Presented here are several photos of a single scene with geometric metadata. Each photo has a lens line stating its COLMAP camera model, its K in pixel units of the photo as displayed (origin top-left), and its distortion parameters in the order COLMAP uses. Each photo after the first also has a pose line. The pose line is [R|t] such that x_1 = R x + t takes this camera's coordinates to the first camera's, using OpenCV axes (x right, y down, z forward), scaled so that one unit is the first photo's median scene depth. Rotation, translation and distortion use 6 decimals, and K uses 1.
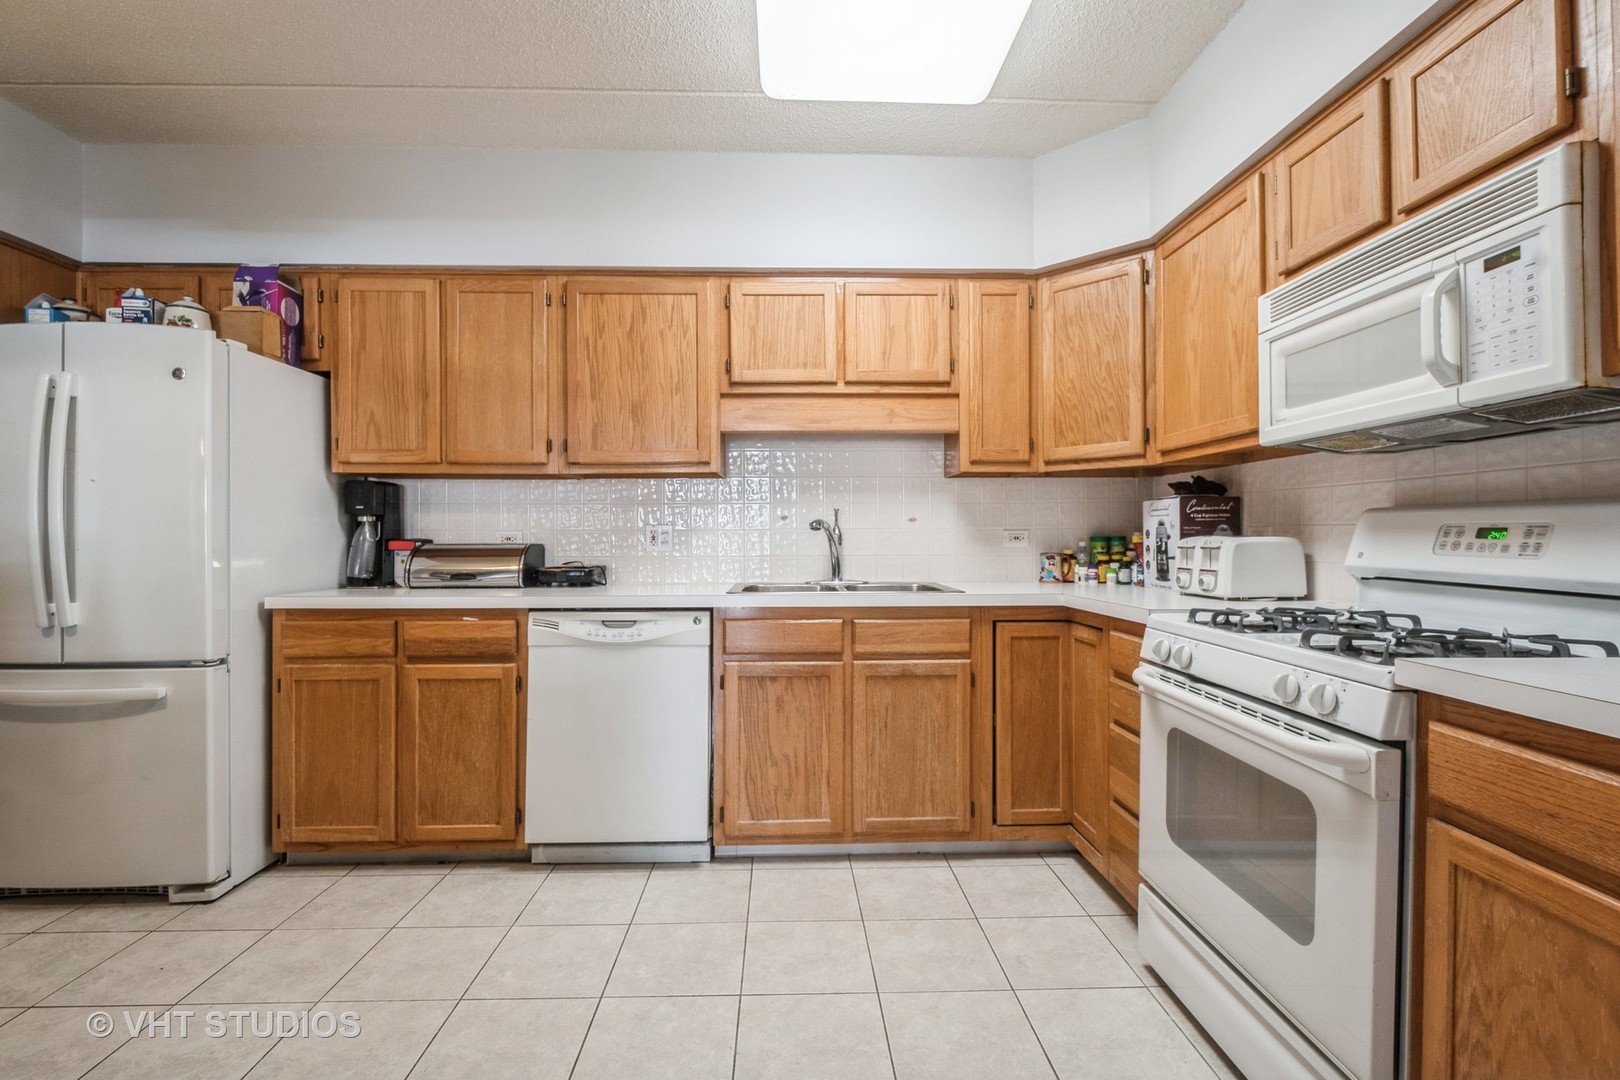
lens RADIAL K [[724.9, 0, 810.0], [0, 724.9, 540.0], [0, 0, 1]] dist [-0.008506, -0.000116]
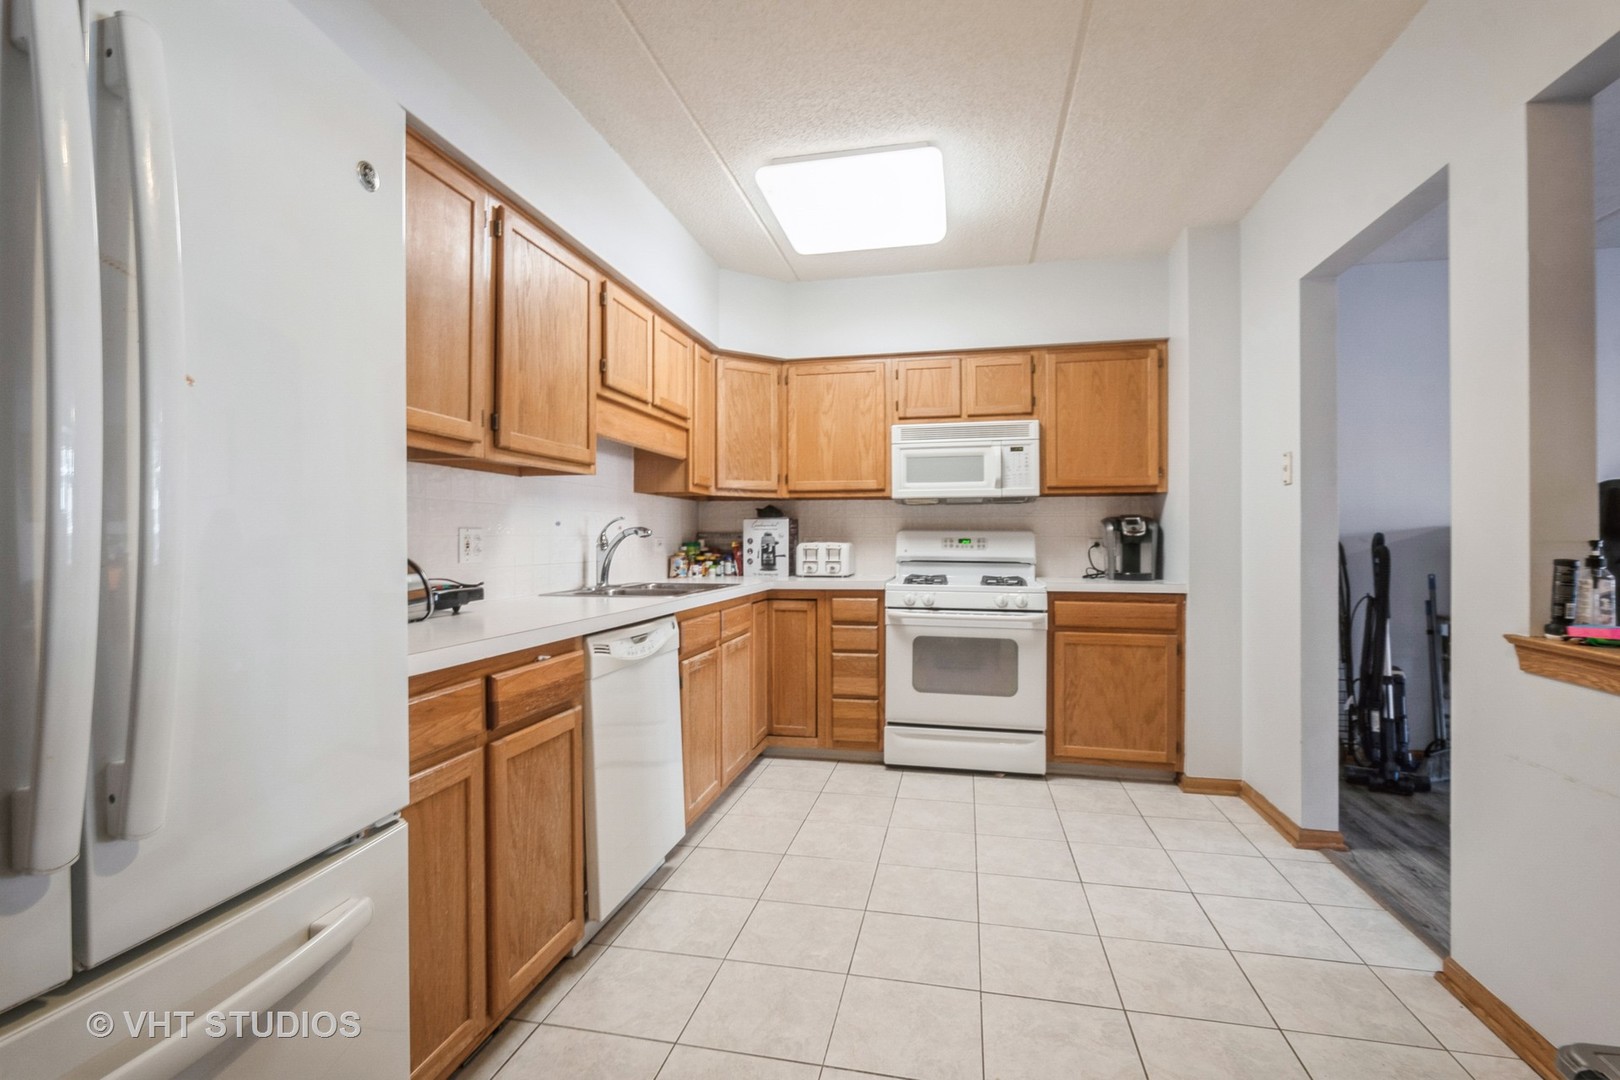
lens RADIAL K [[724.9, 0, 810.0], [0, 724.9, 540.0], [0, 0, 1]] dist [-0.008506, -0.000116]
pose [[0.245435, 0.002318, 0.969410, -1.113010], [0.006041, 0.999974, -0.003921, -0.004123], [-0.969394, 0.006819, 0.245415, 0.565419]]
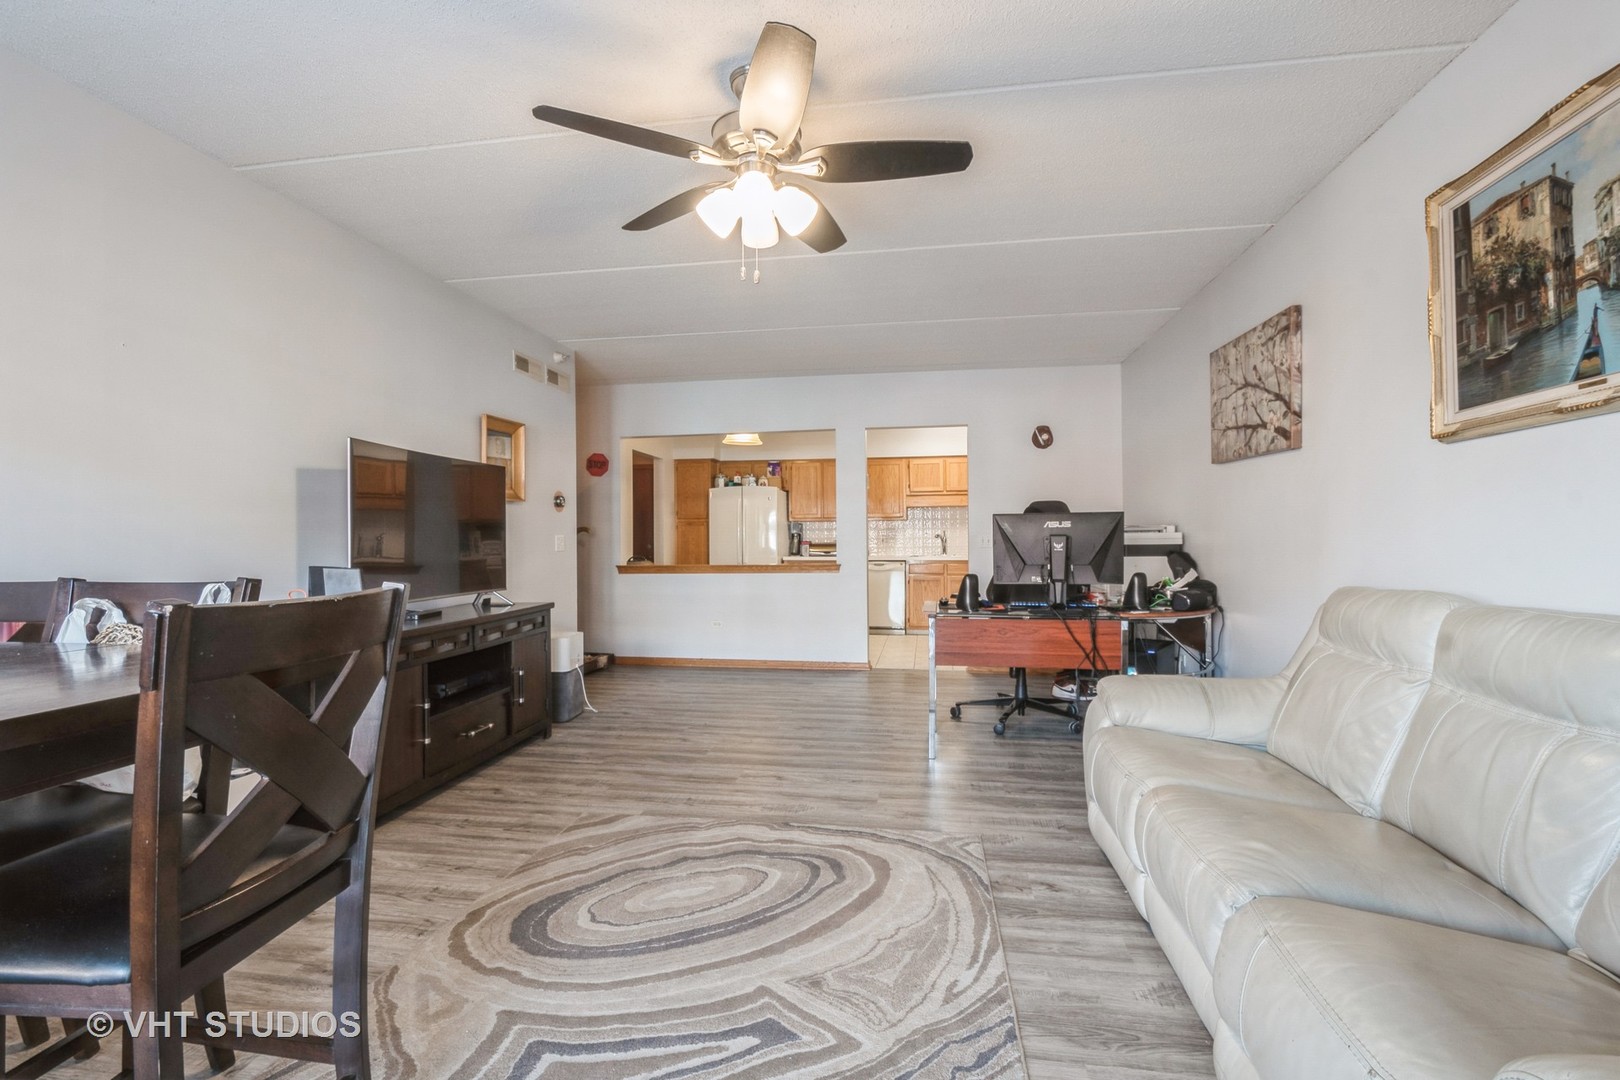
lens RADIAL K [[724.9, 0, 810.0], [0, 724.9, 540.0], [0, 0, 1]] dist [-0.008506, -0.000116]
pose [[0.979052, -0.003599, -0.203578, 0.123818], [0.002305, 0.999976, -0.006591, 0.017133], [0.203596, 0.005984, 0.979037, -2.496316]]
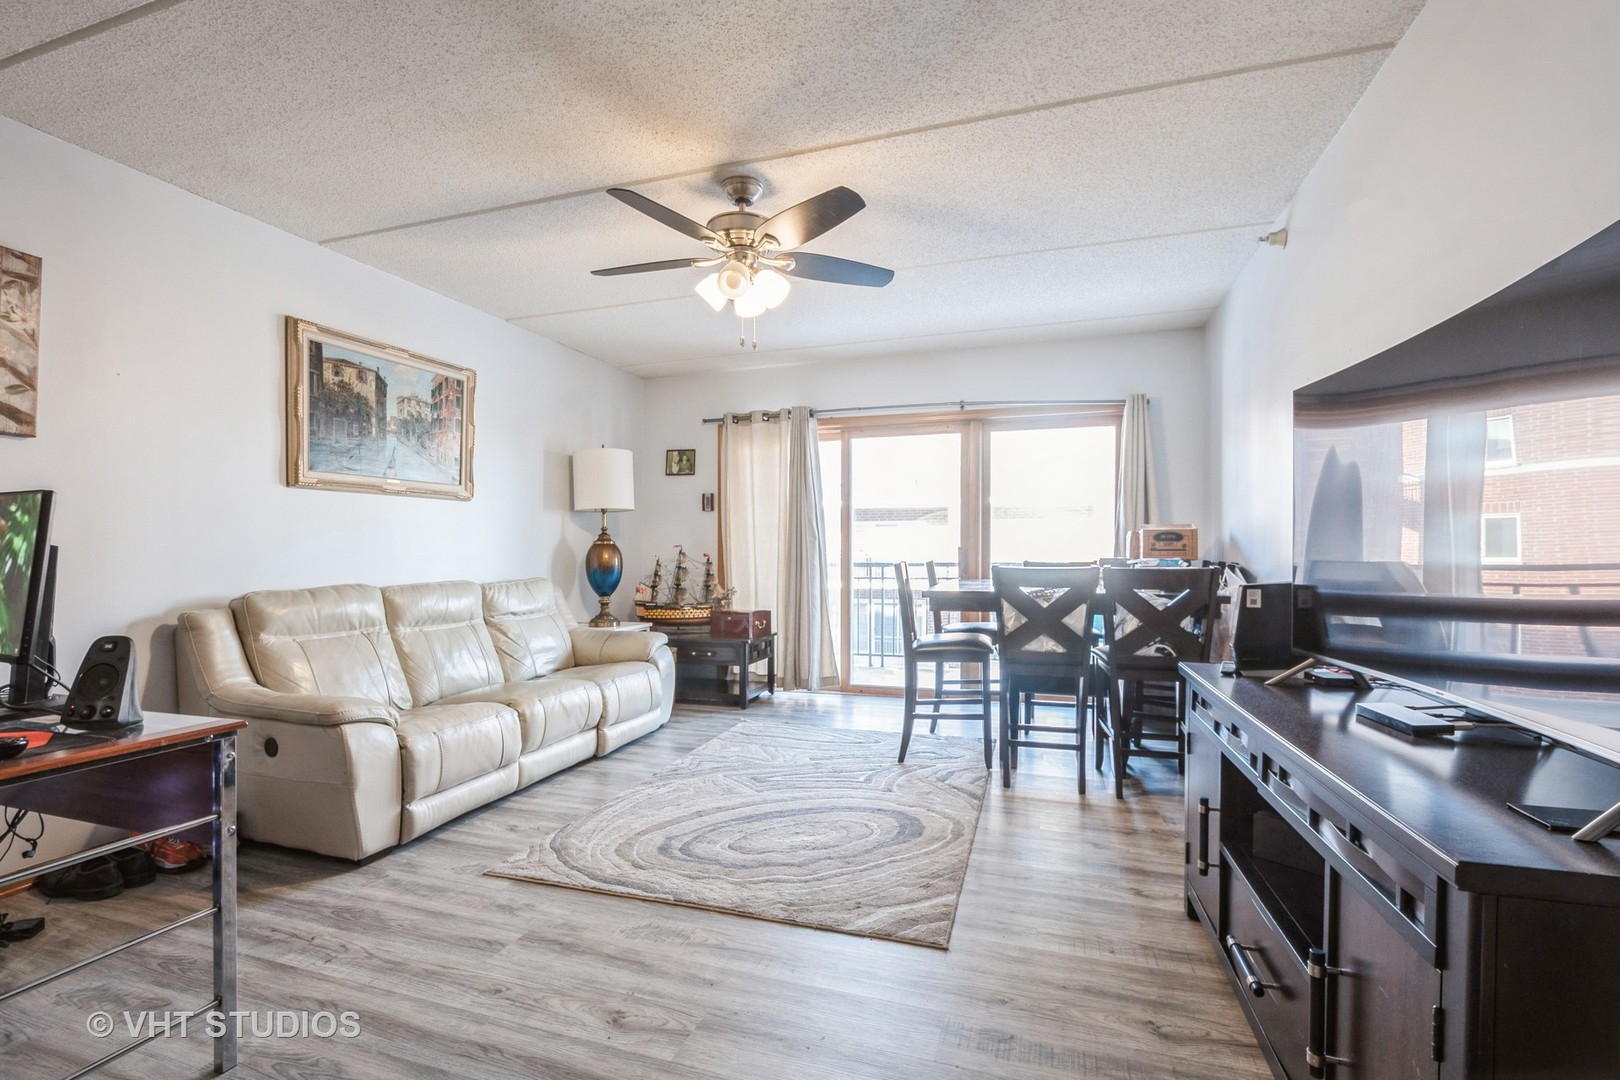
lens RADIAL K [[724.9, 0, 810.0], [0, 724.9, 540.0], [0, 0, 1]] dist [-0.008506, -0.000116]
pose [[-0.935398, 0.007297, 0.353521, -2.788608], [0.006708, 0.999973, -0.002892, -0.046894], [-0.353532, -0.000334, -0.935422, 4.862095]]
